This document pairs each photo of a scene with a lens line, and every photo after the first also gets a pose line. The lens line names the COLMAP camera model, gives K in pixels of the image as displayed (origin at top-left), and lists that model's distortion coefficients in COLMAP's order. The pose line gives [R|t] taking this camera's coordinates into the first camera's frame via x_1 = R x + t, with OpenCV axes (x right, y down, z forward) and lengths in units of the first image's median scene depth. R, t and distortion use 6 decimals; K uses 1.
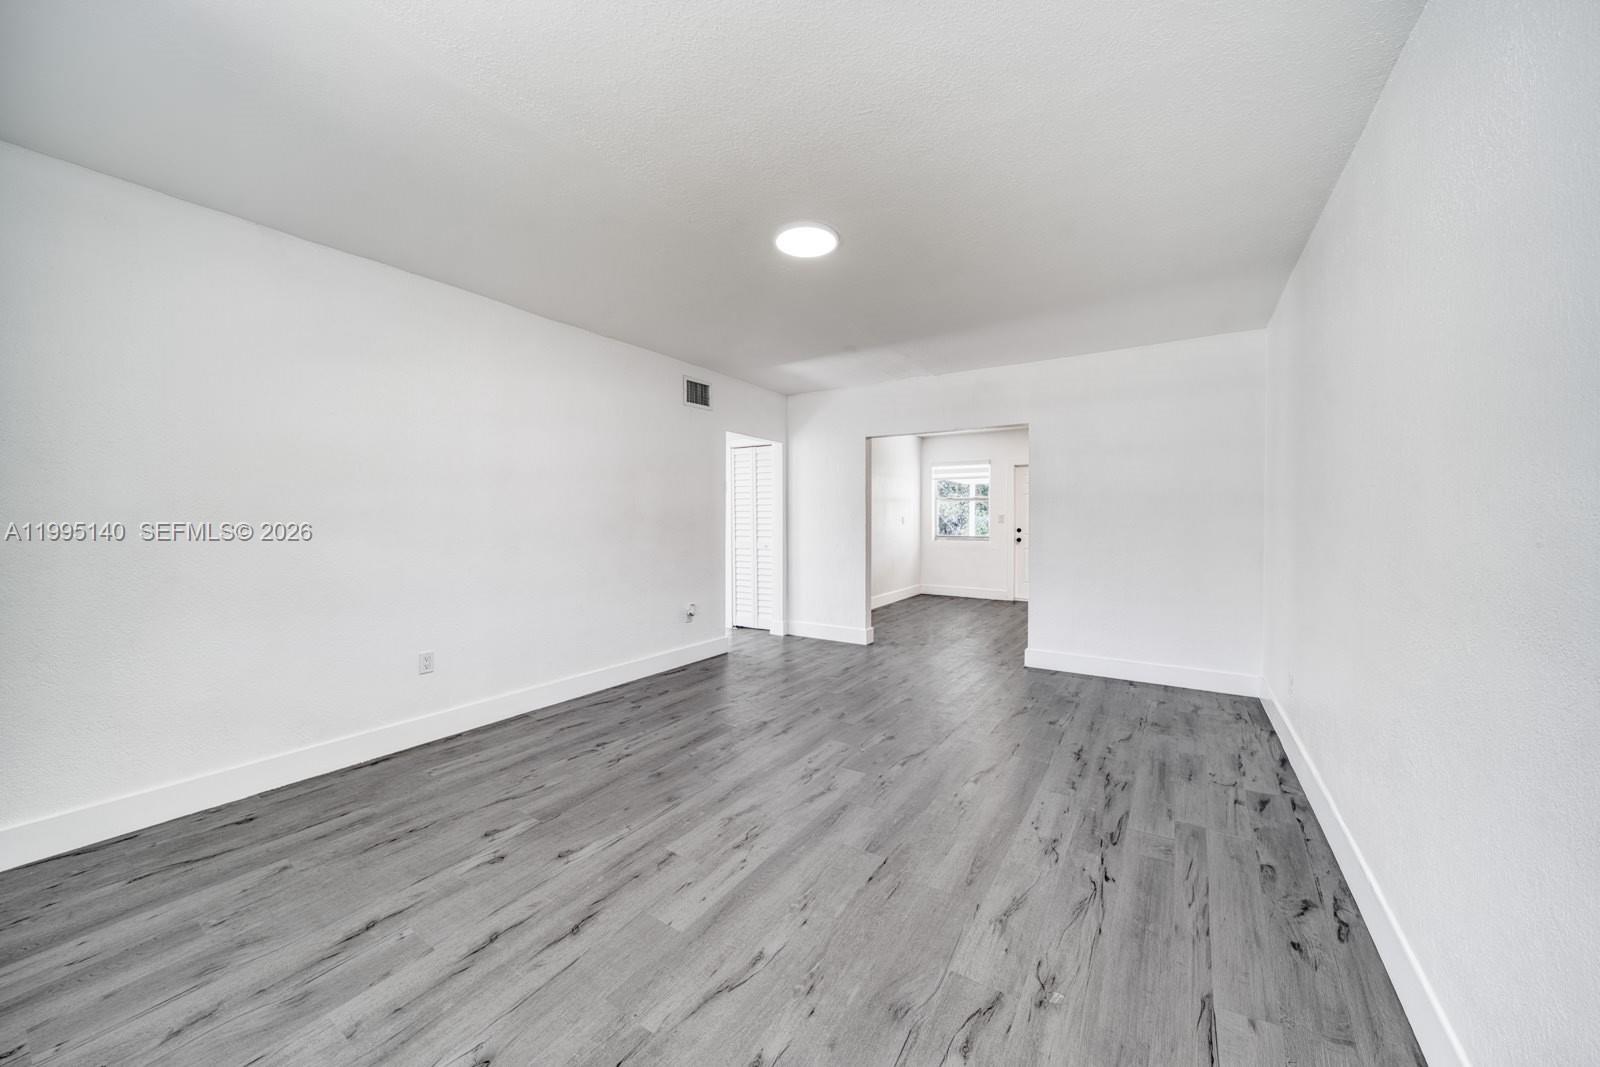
lens RADIAL K [[573.0, 0, 813.7], [0, 573.0, 519.1], [0, 0, 1]] dist [-0.000603, -0.000245]
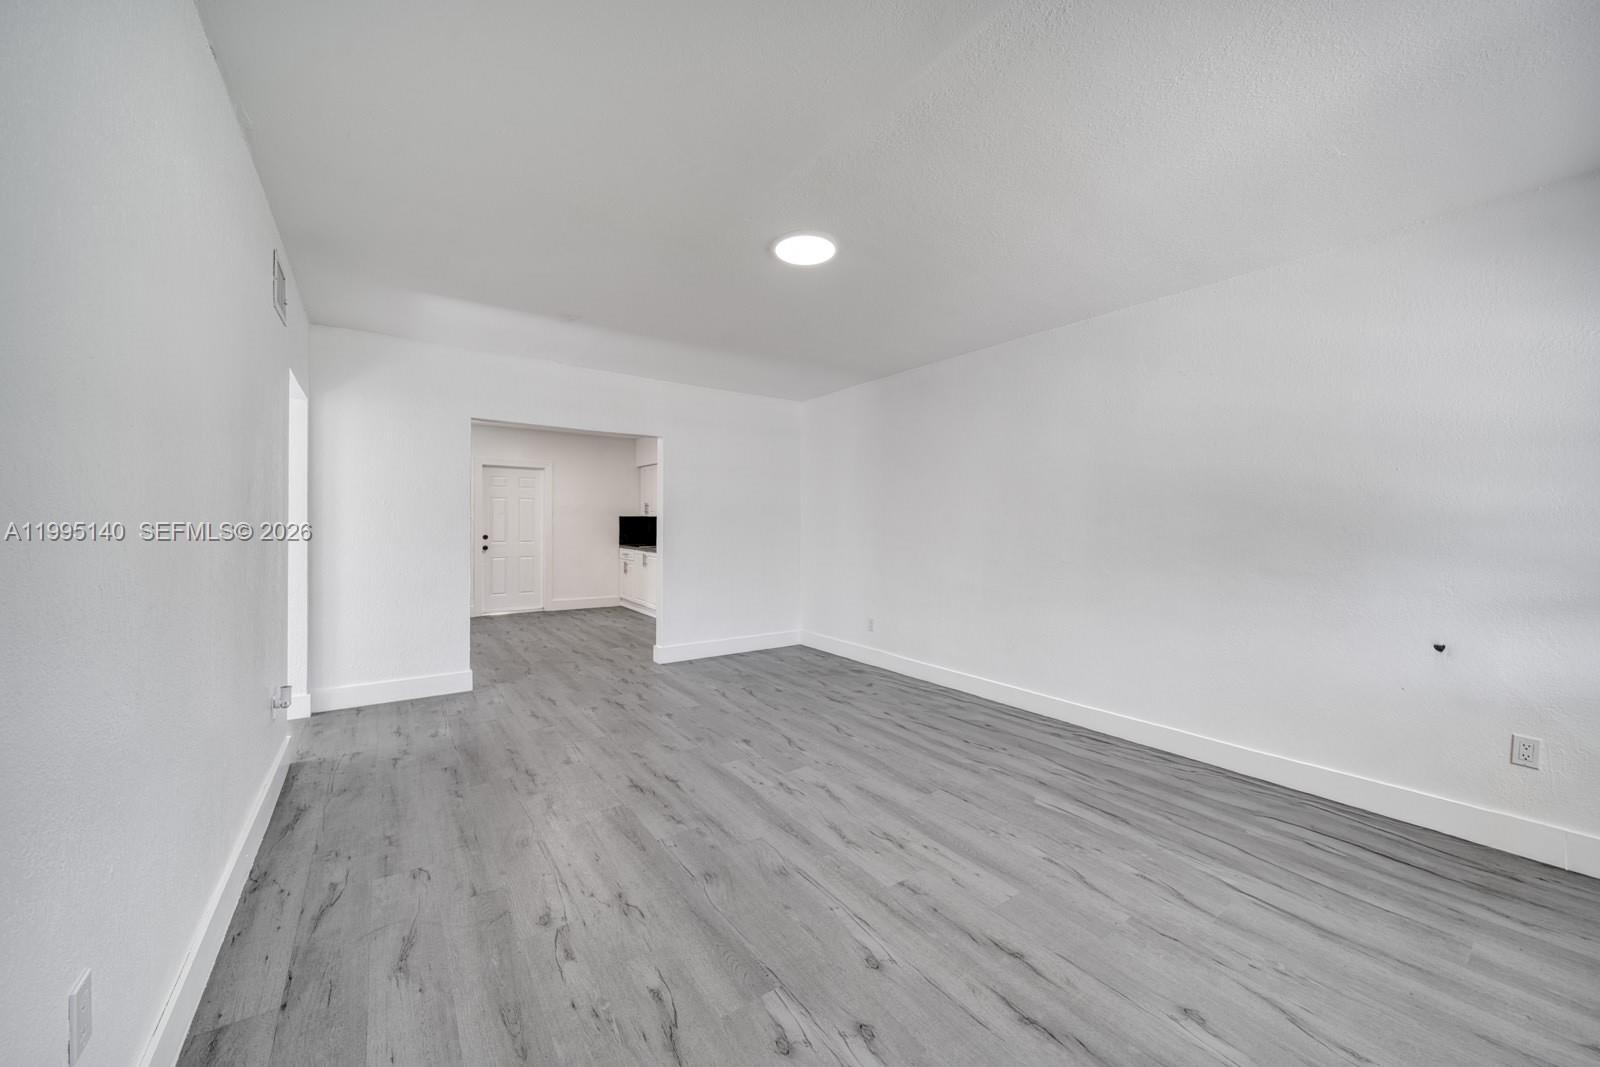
lens RADIAL K [[573.0, 0, 803.6], [0, 573.0, 523.2], [0, 0, 1]] dist [-0.000603, -0.000245]
pose [[0.372212, 0.004438, 0.928137, -0.835026], [-0.004361, 0.999986, -0.003032, -0.006075], [-0.928137, -0.002920, 0.372227, 0.559999]]
